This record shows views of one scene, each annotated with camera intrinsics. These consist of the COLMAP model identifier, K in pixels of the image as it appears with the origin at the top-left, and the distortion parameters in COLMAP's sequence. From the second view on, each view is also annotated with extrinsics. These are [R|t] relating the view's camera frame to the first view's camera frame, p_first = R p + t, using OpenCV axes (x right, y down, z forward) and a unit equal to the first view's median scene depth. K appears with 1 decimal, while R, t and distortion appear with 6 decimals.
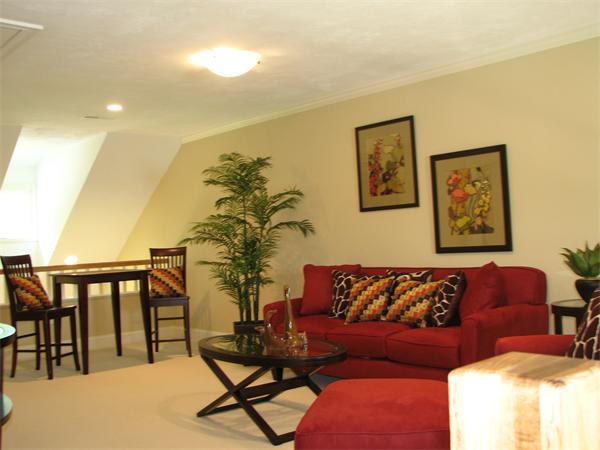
lens RADIAL K [[649.8, 0, 300.0], [0, 649.8, 225.0], [0, 0, 1]] dist [-0.209304, 0.306226]
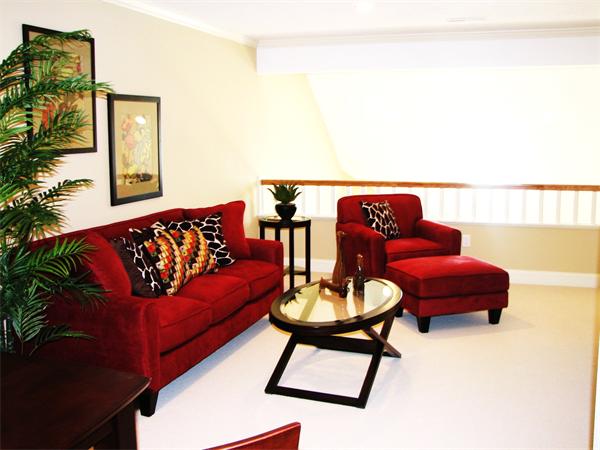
lens RADIAL K [[649.8, 0, 300.0], [0, 649.8, 225.0], [0, 0, 1]] dist [-0.209304, 0.306226]
pose [[-0.506630, -0.058366, 0.860186, -0.686620], [0.029572, 0.995942, 0.084995, 0.003171], [-0.861656, 0.068498, -0.502848, 1.255148]]
